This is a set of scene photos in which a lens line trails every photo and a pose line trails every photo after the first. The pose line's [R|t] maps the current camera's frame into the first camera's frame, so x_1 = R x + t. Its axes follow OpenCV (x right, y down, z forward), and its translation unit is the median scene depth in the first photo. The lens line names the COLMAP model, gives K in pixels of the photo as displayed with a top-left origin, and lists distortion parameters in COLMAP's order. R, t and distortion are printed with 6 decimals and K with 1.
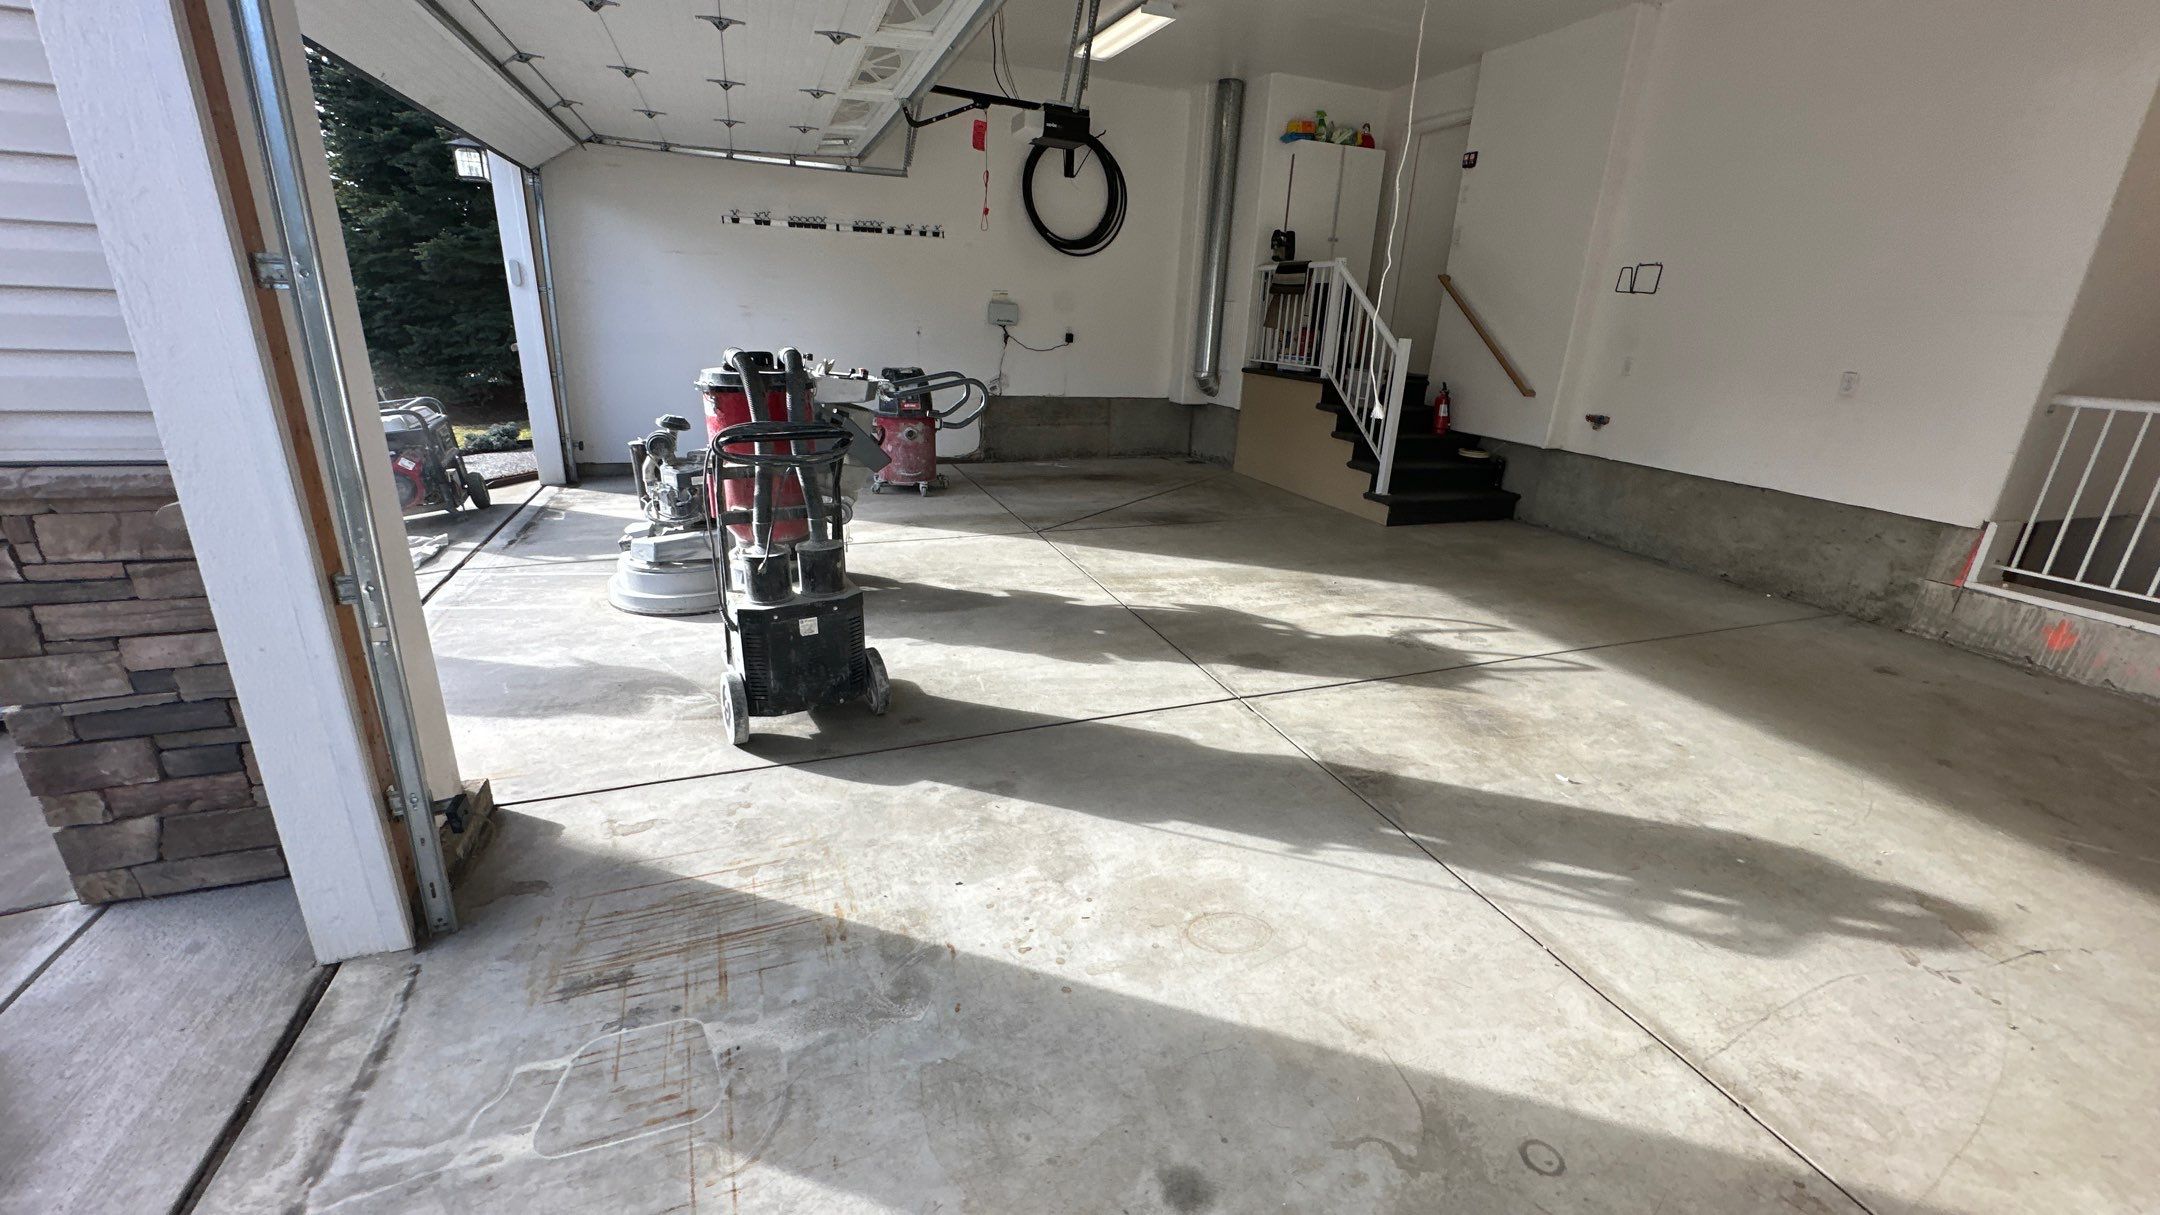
lens RADIAL K [[858.2, 0, 1083.3], [0, 858.2, 606.0], [0, 0, 1]] dist [-0.004036, 0.000562]
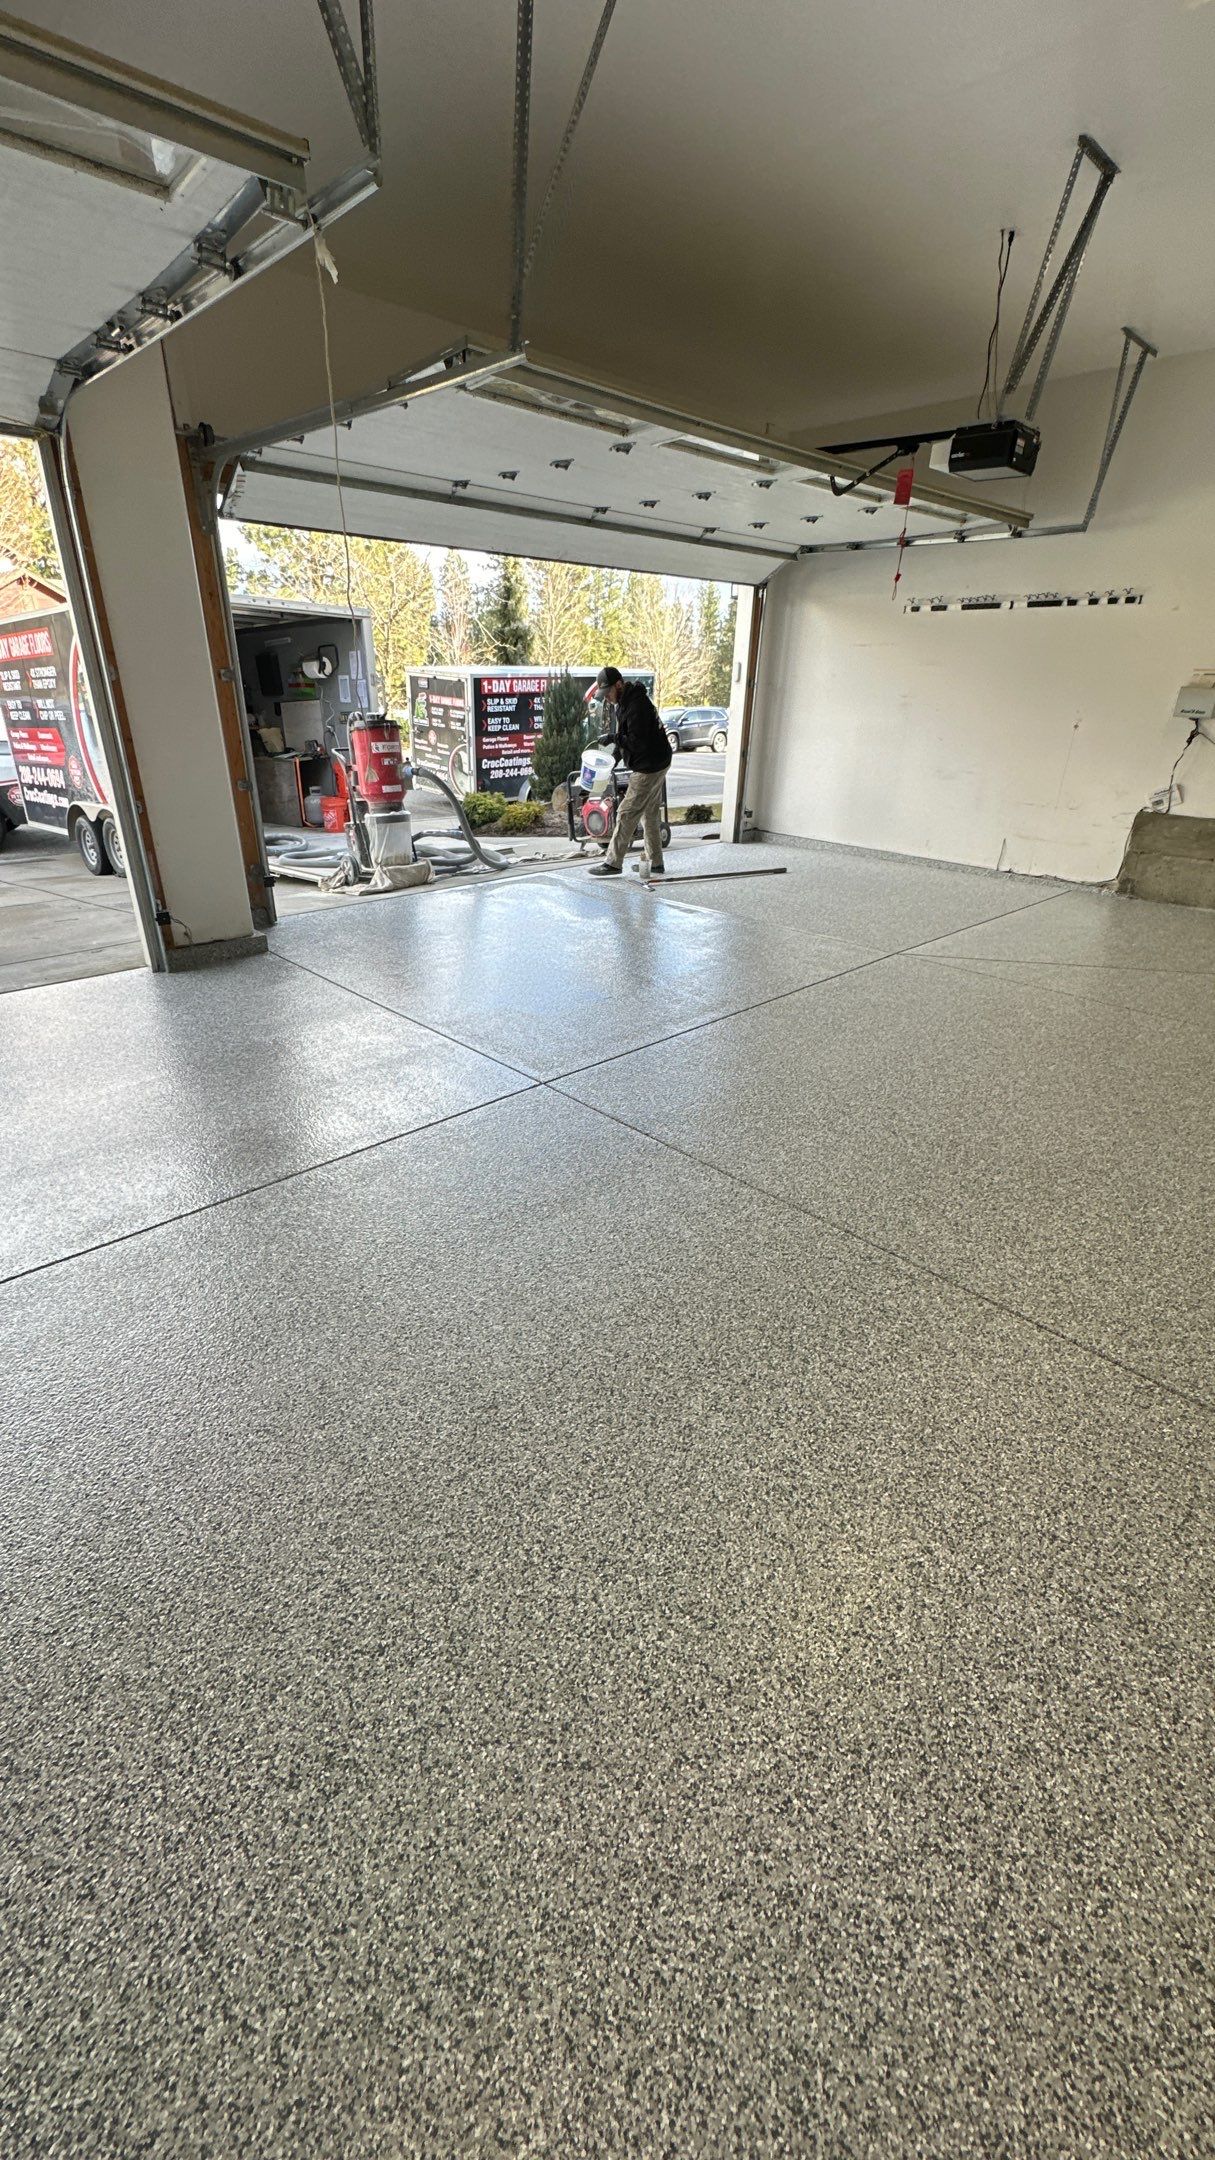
lens RADIAL K [[861.9, 0, 612.9], [0, 861.9, 1082.4], [0, 0, 1]] dist [-0.004615, 0.000472]
pose [[0.393744, 0.360857, -0.845428, 0.753557], [-0.299534, 0.919892, 0.253138, -0.121756], [0.869048, 0.153563, 0.470290, 0.427081]]
